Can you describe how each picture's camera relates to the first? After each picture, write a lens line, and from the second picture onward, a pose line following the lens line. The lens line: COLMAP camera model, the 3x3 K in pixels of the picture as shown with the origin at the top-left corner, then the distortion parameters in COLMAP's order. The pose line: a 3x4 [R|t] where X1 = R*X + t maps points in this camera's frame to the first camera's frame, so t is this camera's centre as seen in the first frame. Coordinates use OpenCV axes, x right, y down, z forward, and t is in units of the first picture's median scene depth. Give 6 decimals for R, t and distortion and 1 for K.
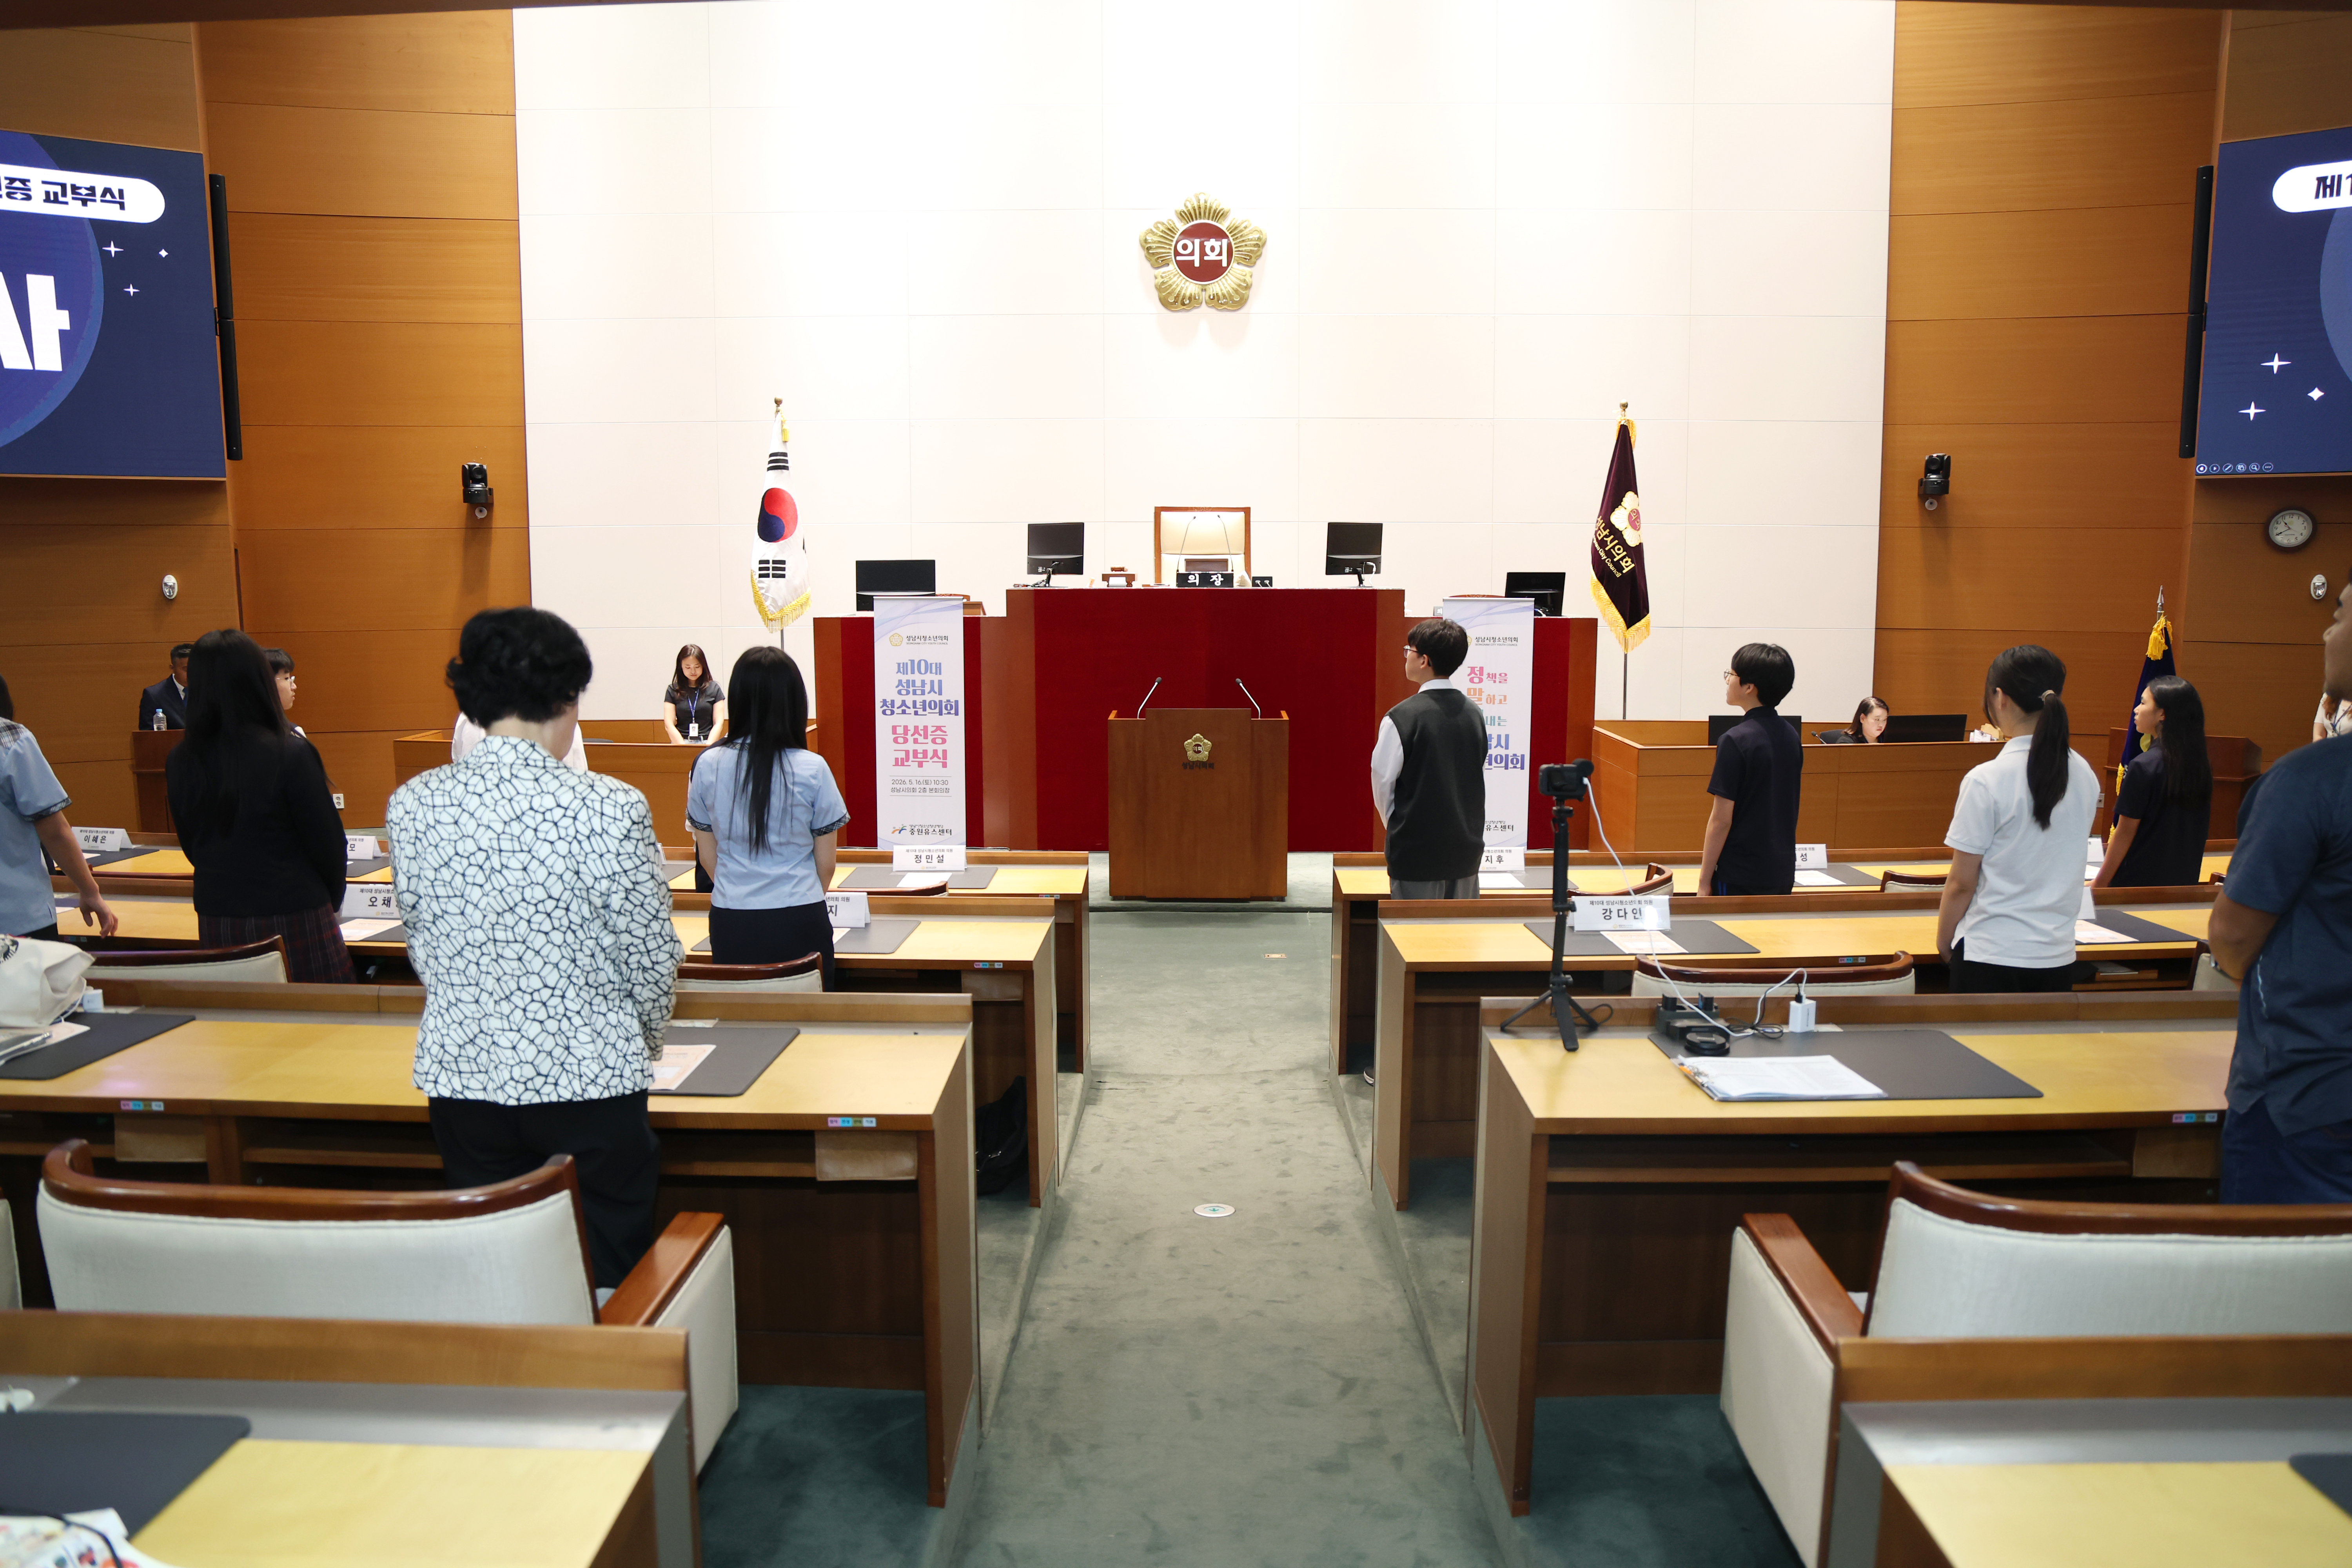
lens RADIAL K [[1647.2, 0, 1176.0], [0, 1647.2, 784.0], [0, 0, 1]] dist [-0.088178, 0.069849]
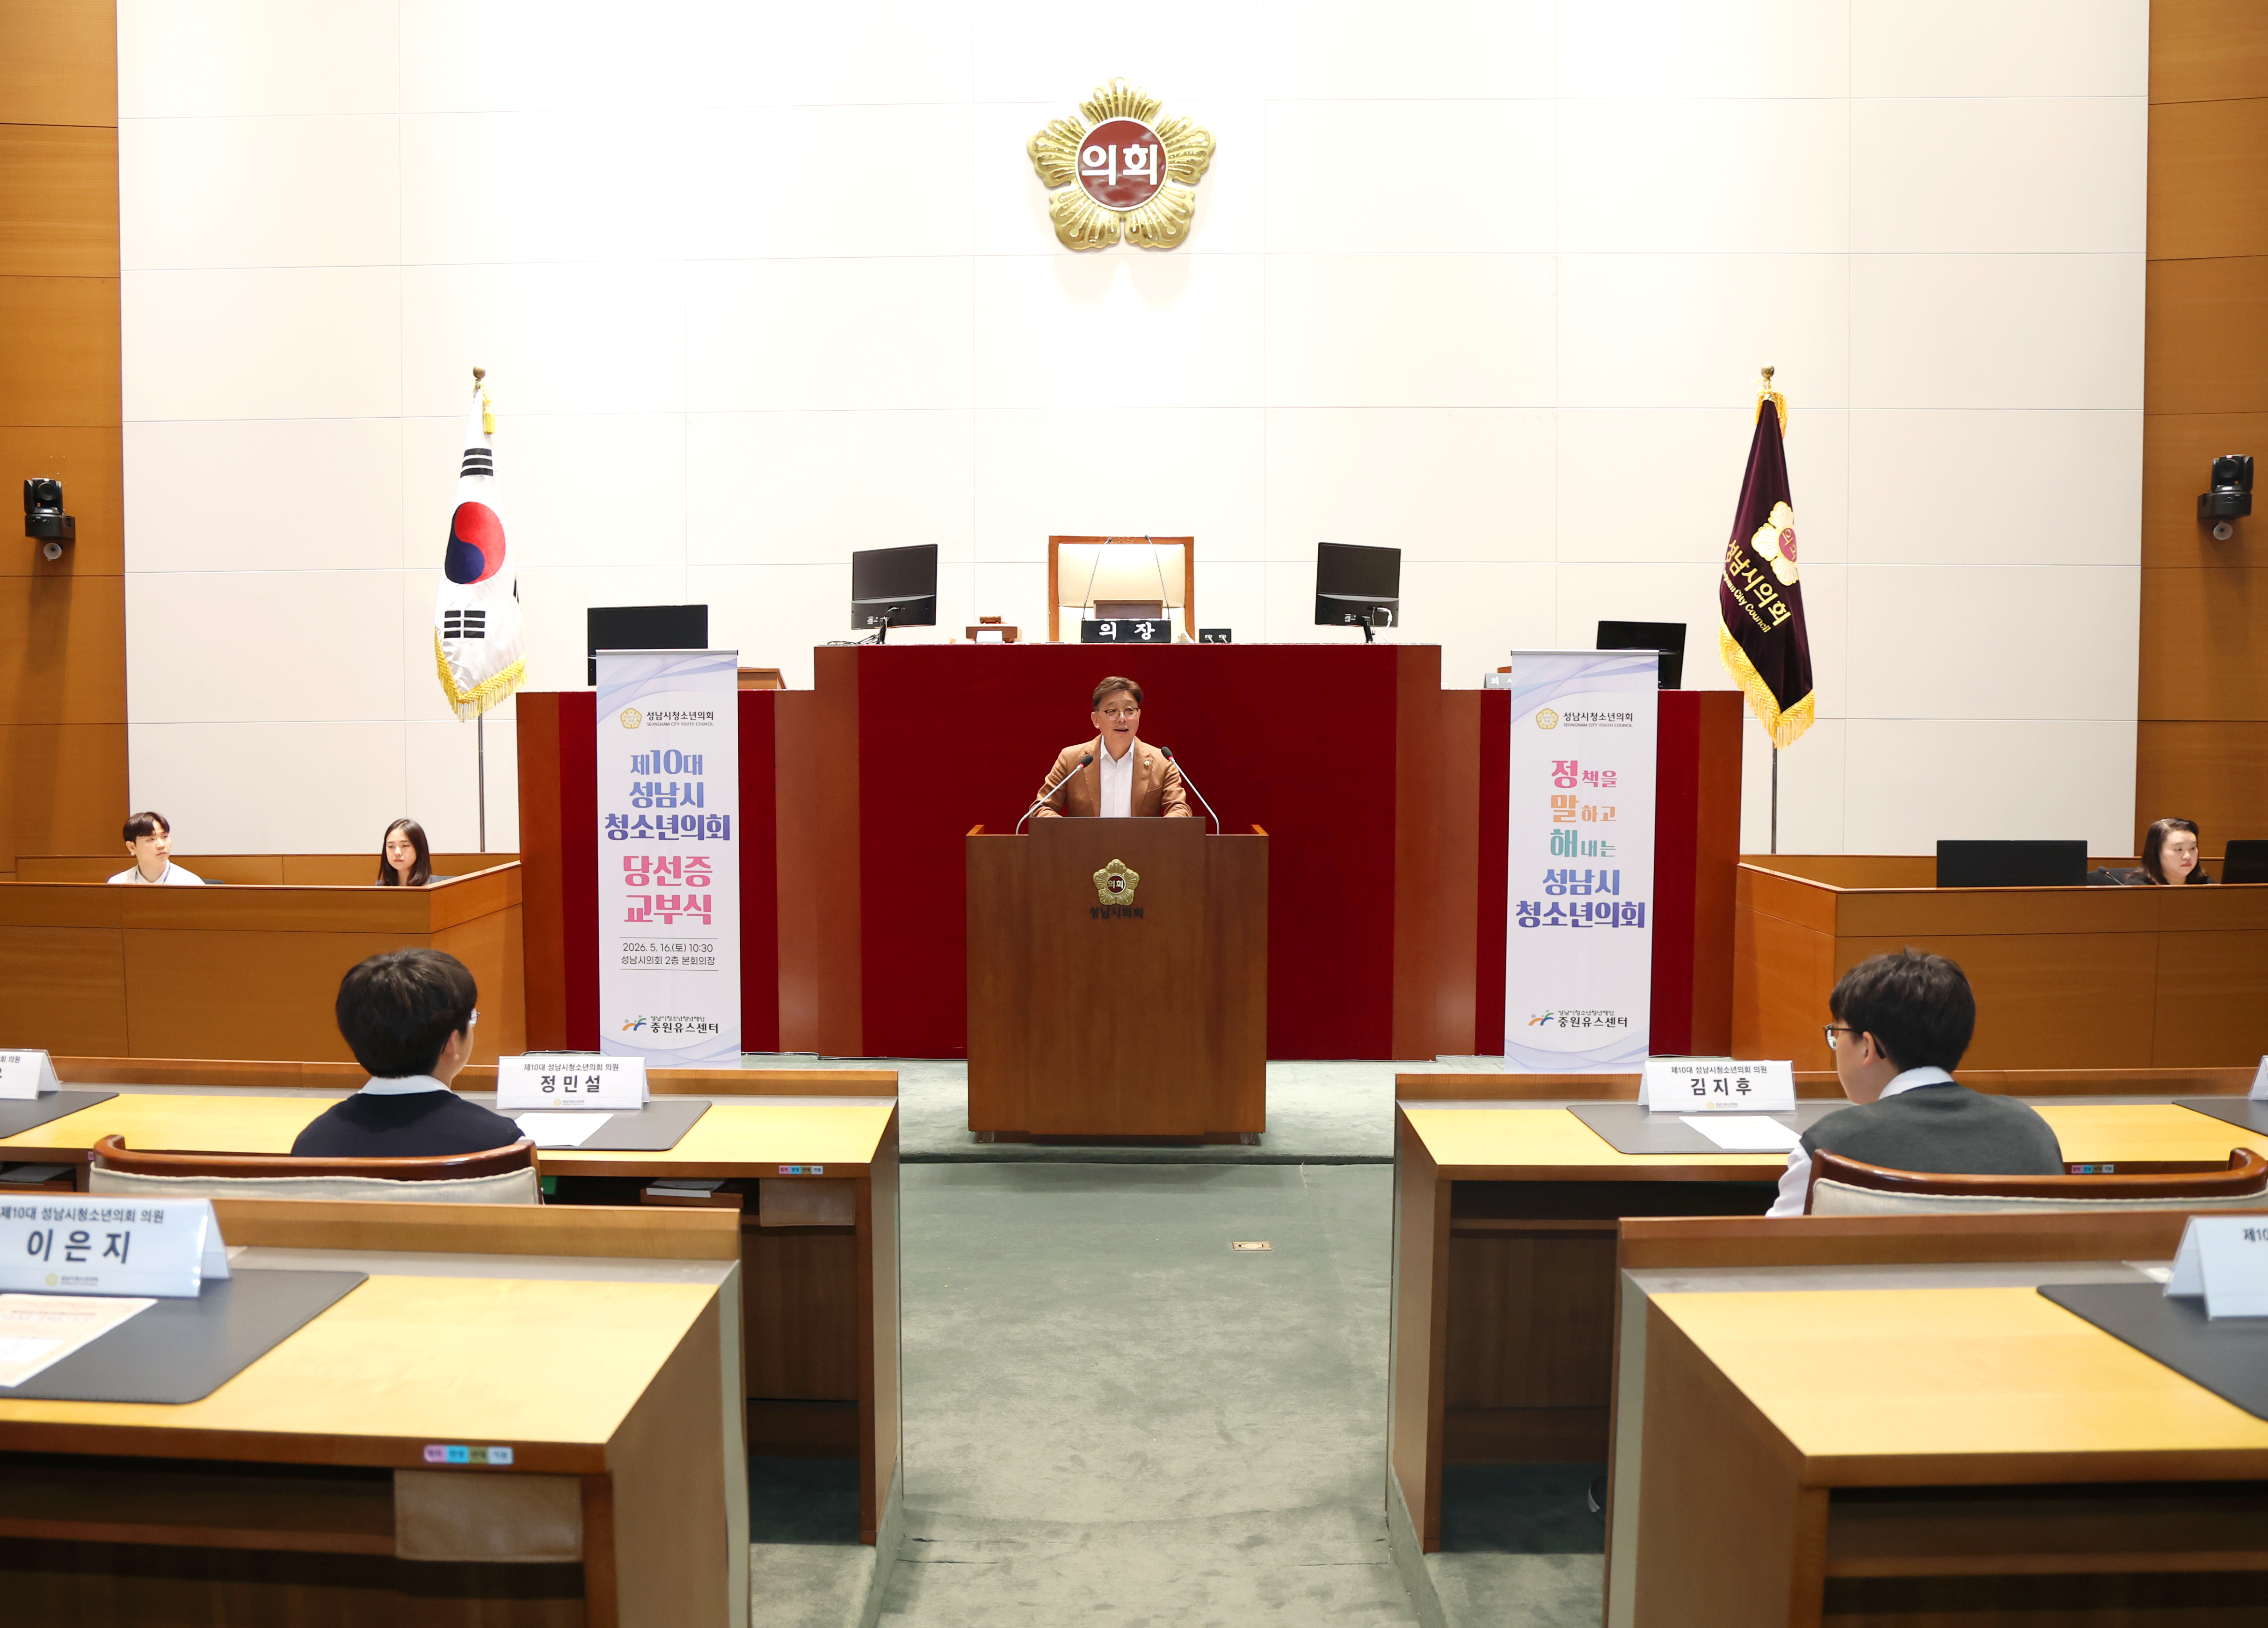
lens RADIAL K [[1943.1, 0, 1046.4], [0, 1943.1, 863.5], [0, 0, 1]] dist [-0.096464, 0.068523]
pose [[0.999794, -0.000321, -0.020305, 0.001878], [-0.000799, 0.998480, -0.055110, 0.006772], [0.020292, 0.055114, 0.998274, 0.249410]]
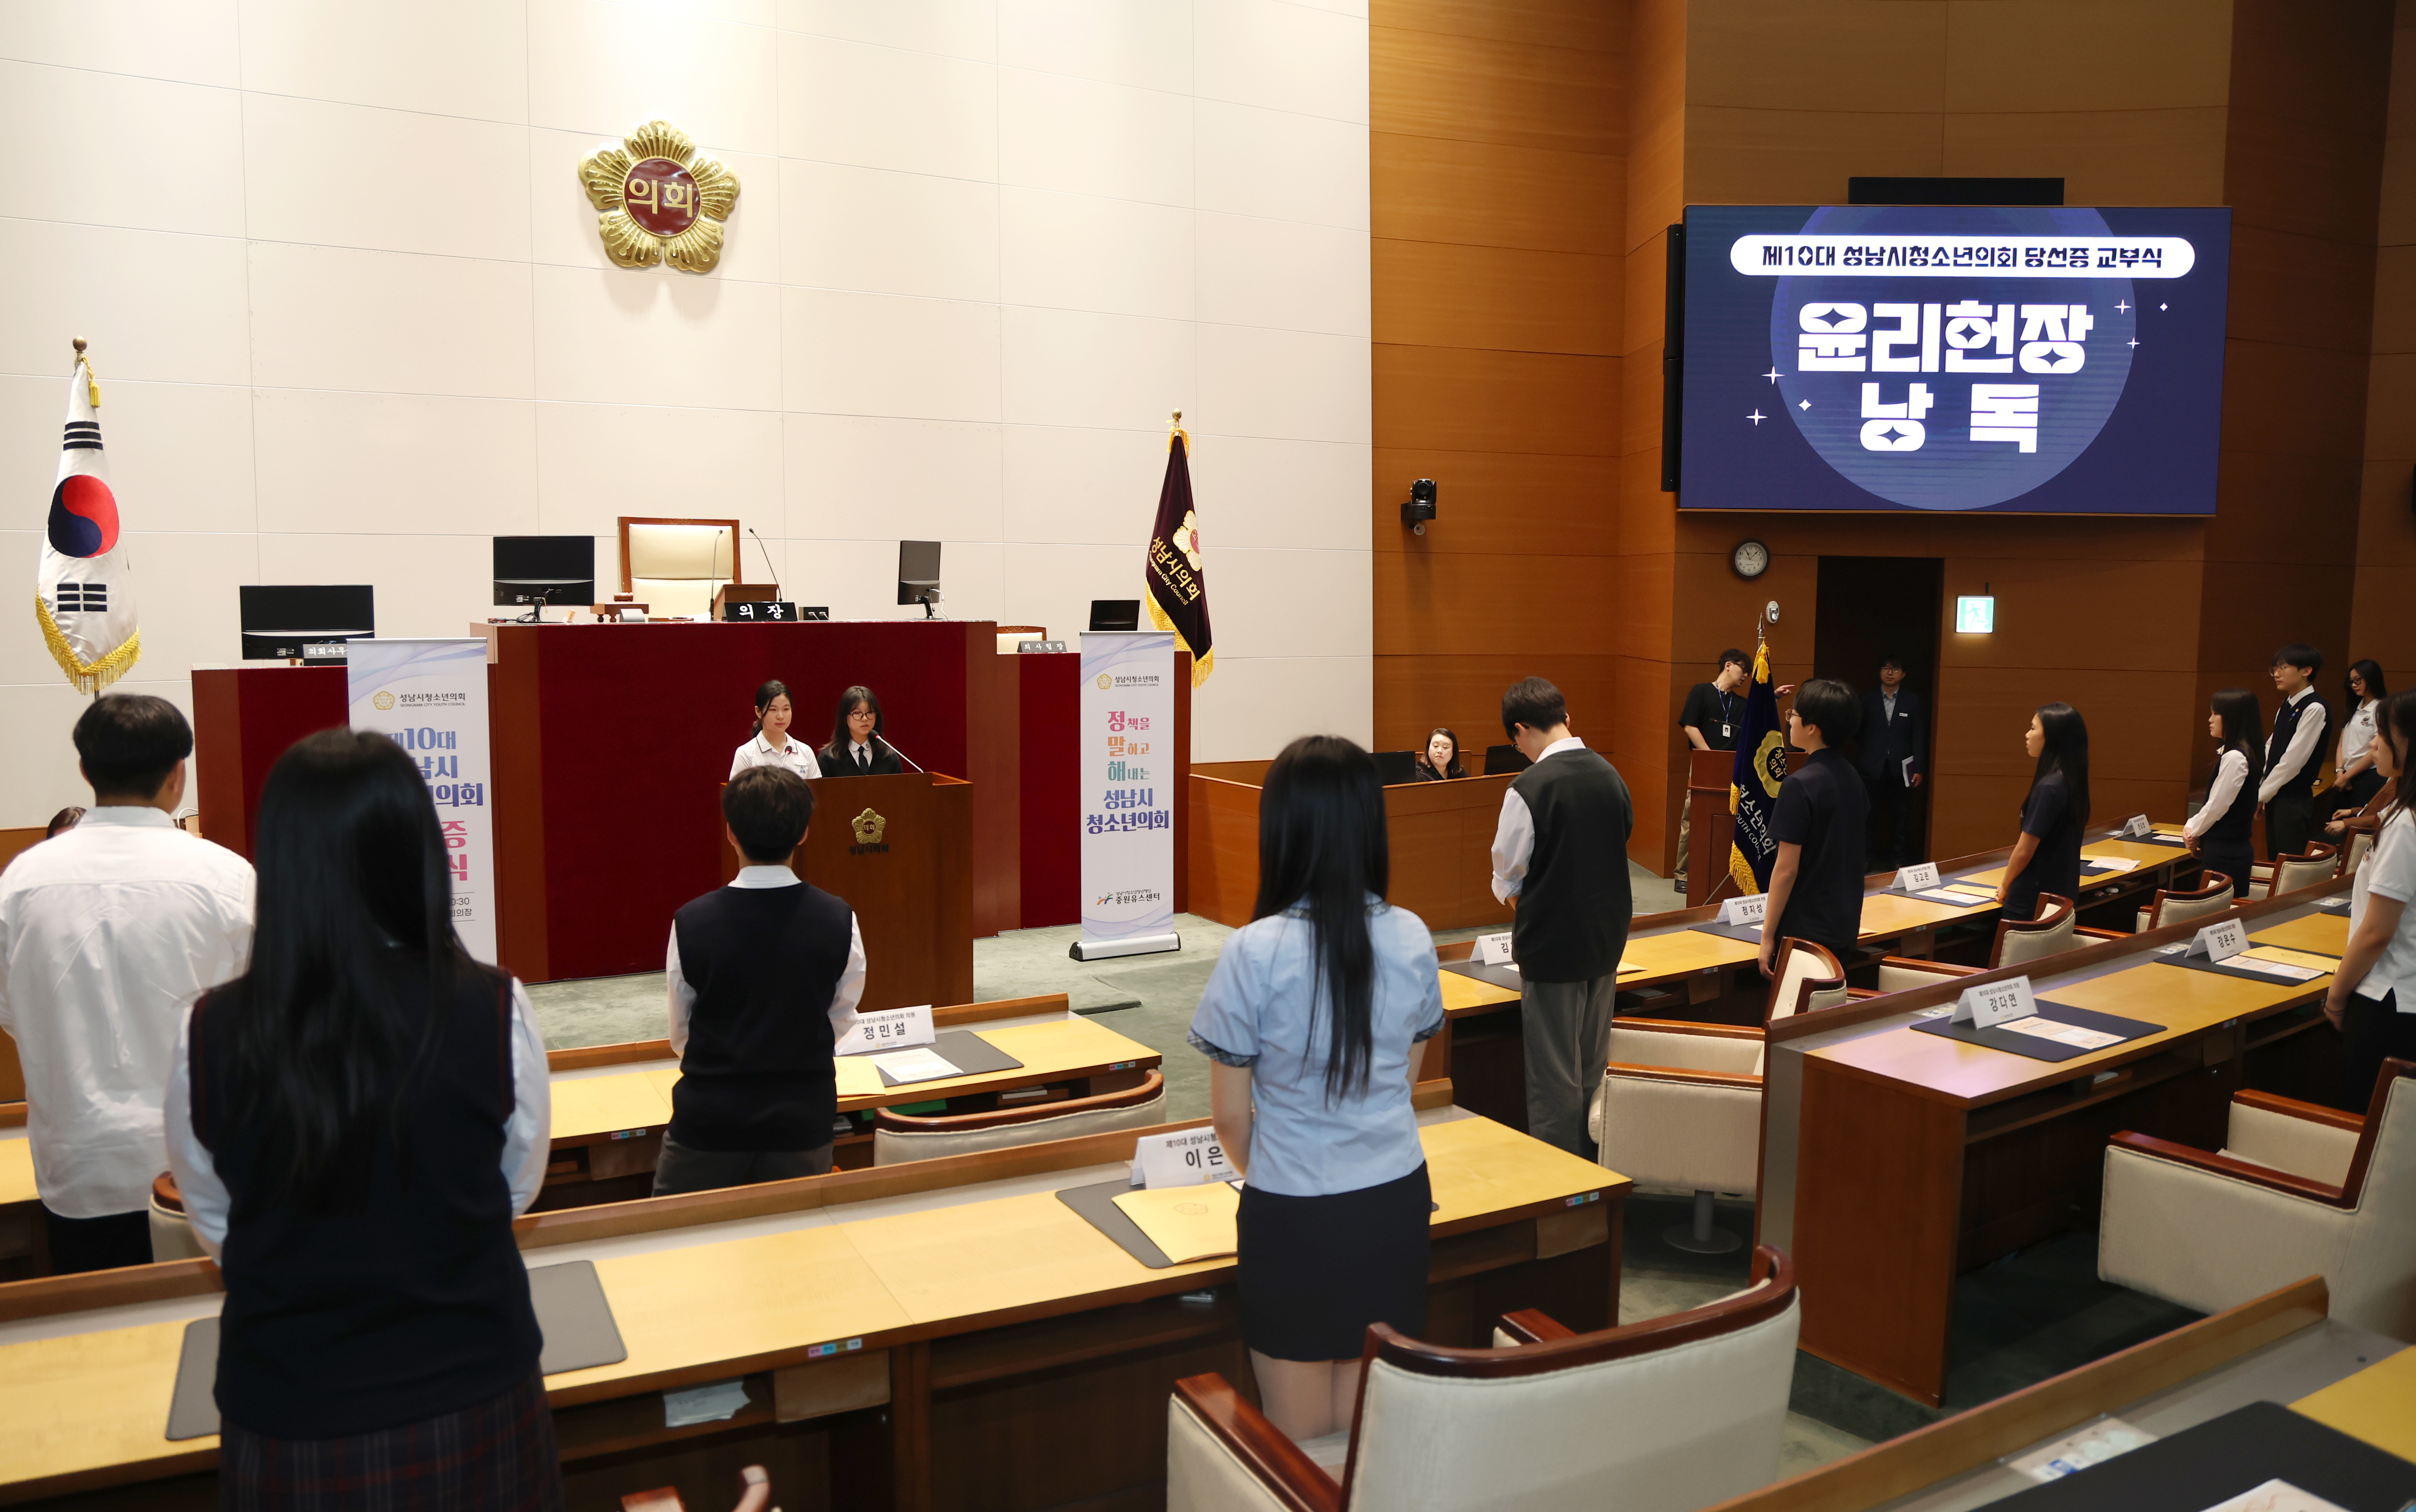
lens RADIAL K [[1754.3, 0, 1208.0], [0, 1754.3, 756.0], [0, 0, 1]] dist [-0.098474, 0.075961]
pose [[0.845823, -0.045932, 0.531482, -0.239603], [0.065777, 0.997664, -0.018461, -0.026009], [-0.529393, 0.050574, 0.846868, 0.187343]]
